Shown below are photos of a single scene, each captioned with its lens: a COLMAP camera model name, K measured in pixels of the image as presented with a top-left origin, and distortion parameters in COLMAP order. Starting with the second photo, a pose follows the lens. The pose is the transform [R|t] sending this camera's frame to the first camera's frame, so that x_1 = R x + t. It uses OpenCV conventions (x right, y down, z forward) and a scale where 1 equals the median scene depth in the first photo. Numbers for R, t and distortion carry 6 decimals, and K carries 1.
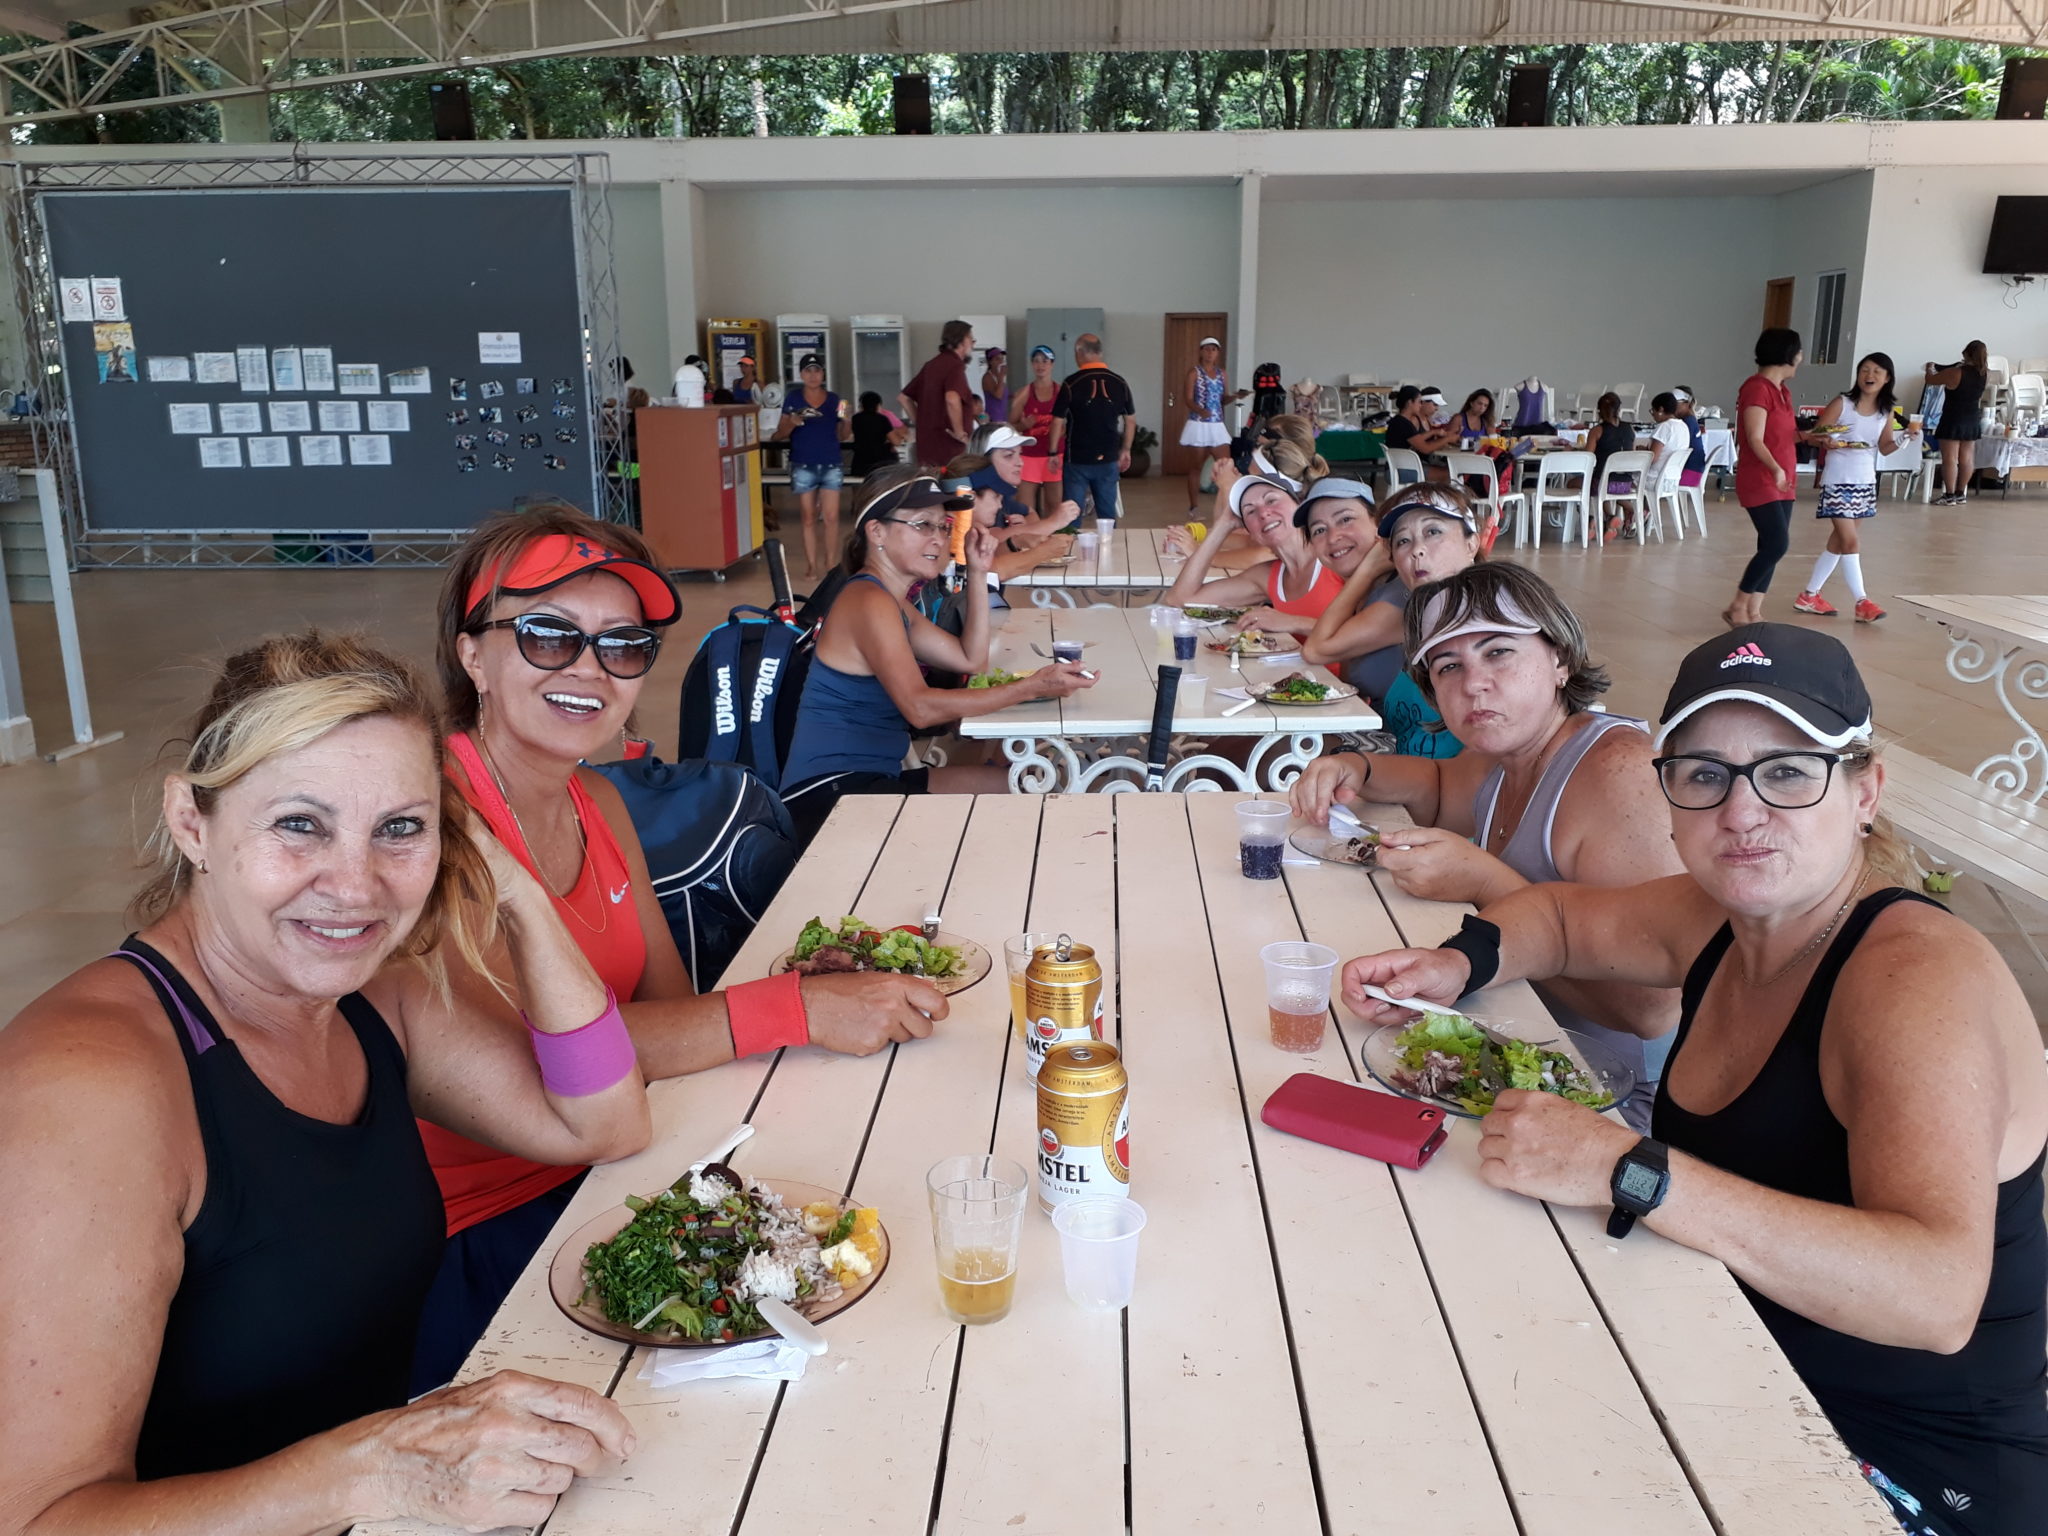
lens RADIAL K [[1637.9, 0, 1004.0], [0, 1637.9, 784.7], [0, 0, 1]] dist [0.035137, -0.041617]
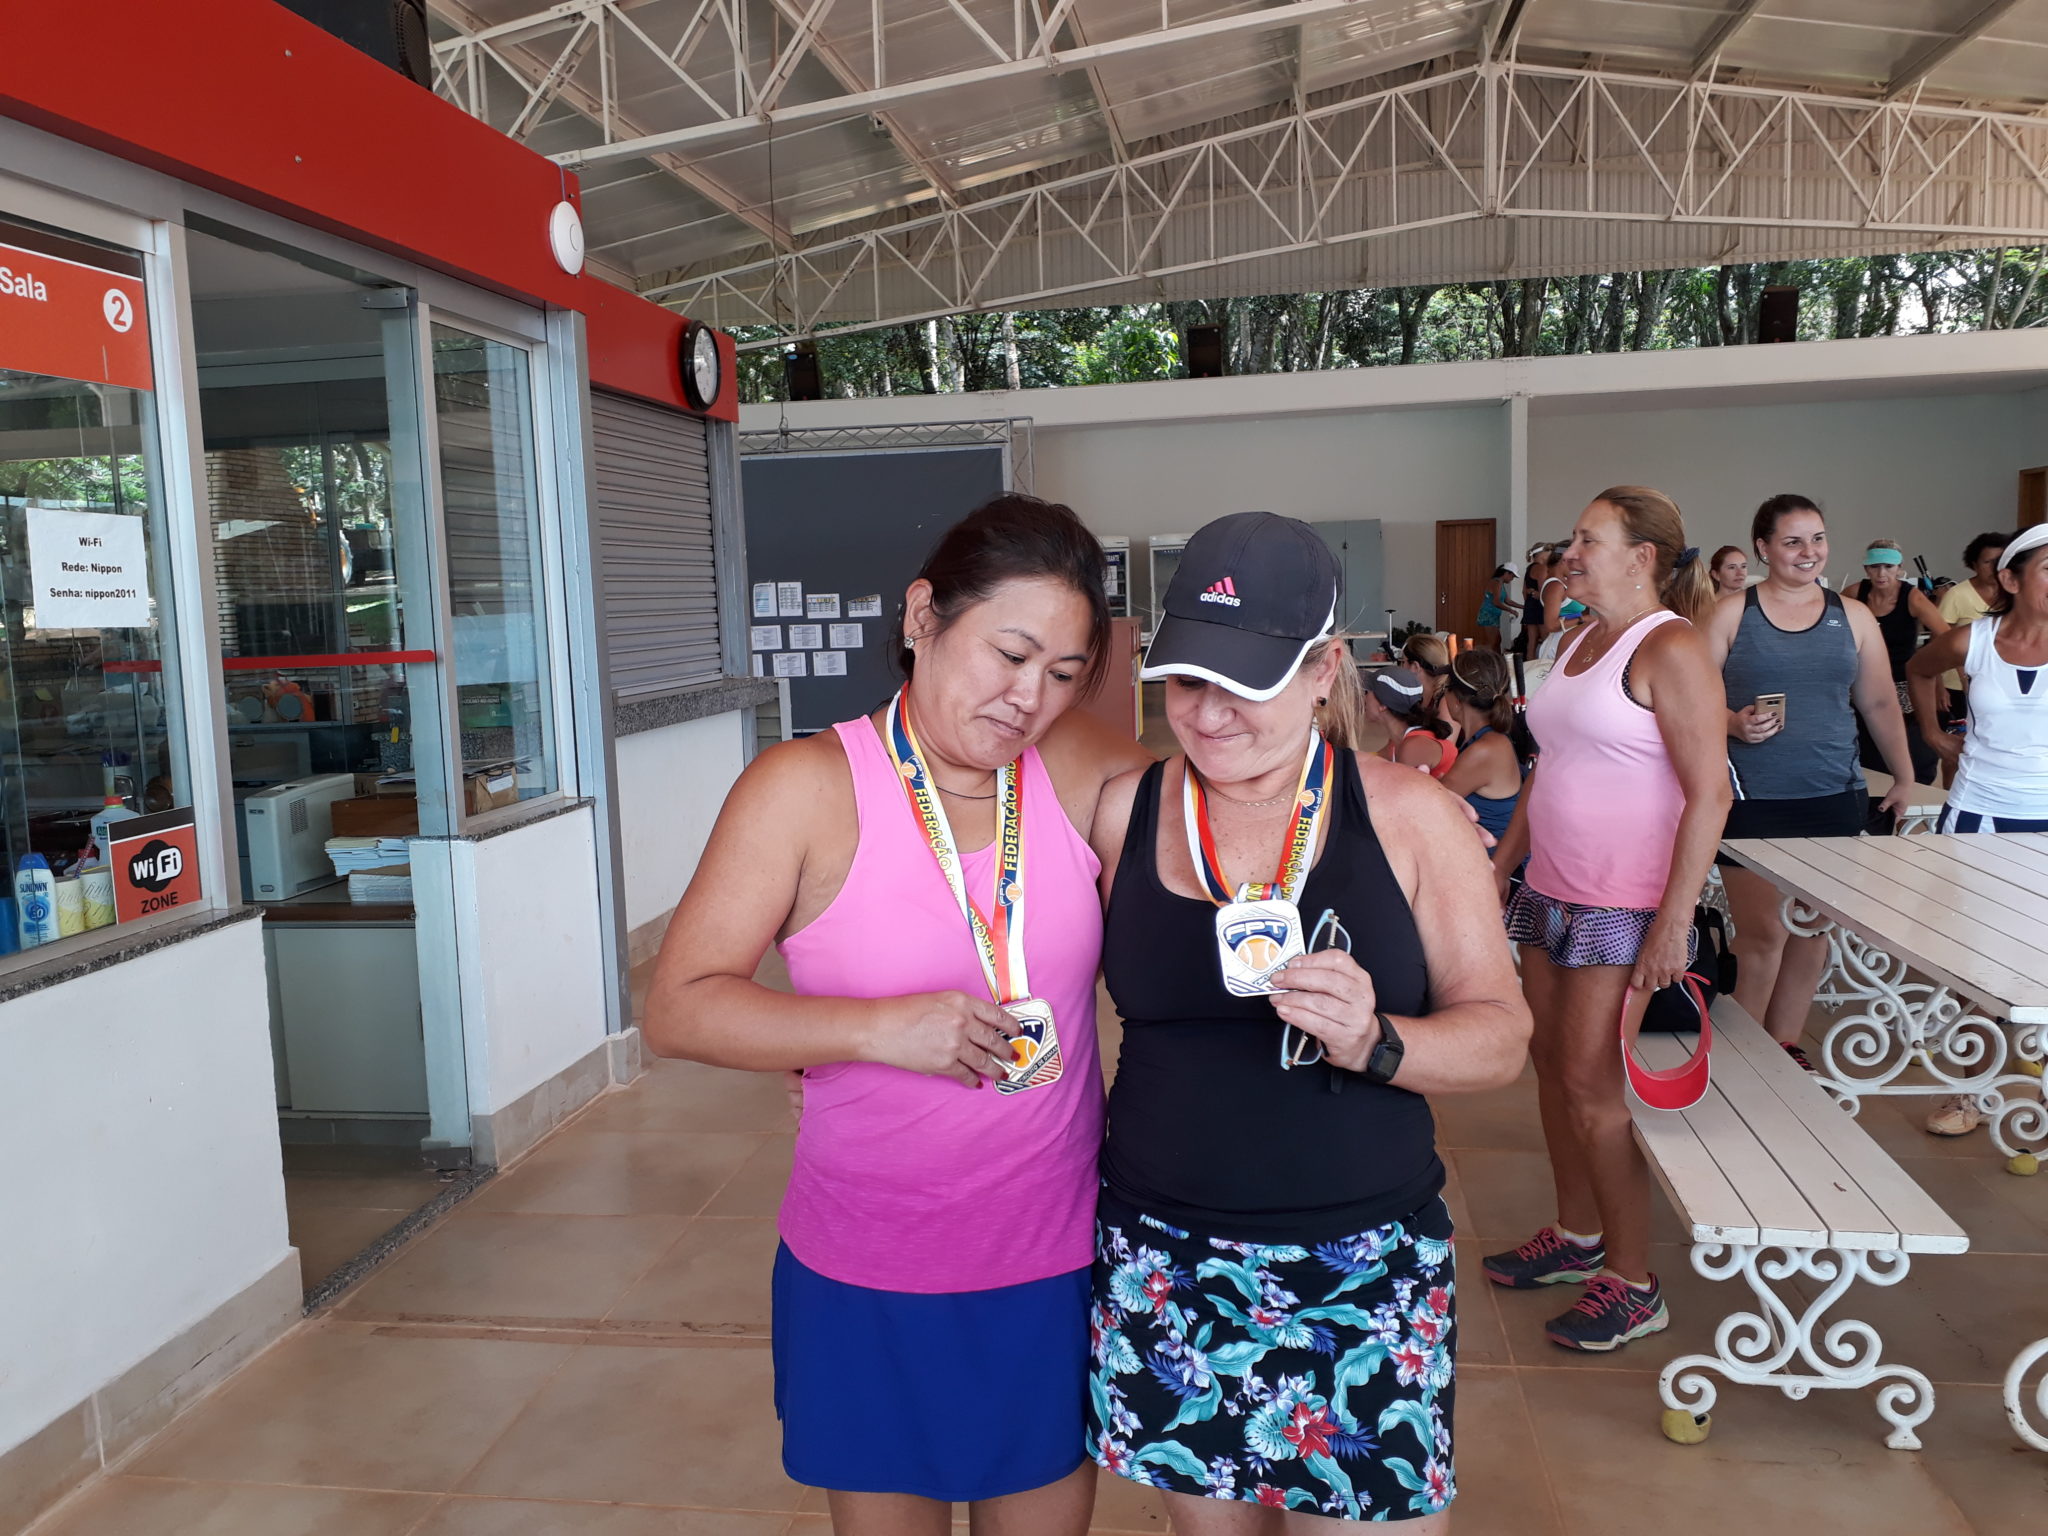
lens RADIAL K [[1637.9, 0, 999.4], [0, 1637.9, 780.0], [0, 0, 1]] dist [0.035137, -0.041617]
pose [[0.993713, -0.017218, -0.110628, -0.125230], [0.003425, 0.992316, -0.123678, 0.029015], [0.111908, 0.122522, 0.986136, -0.145536]]
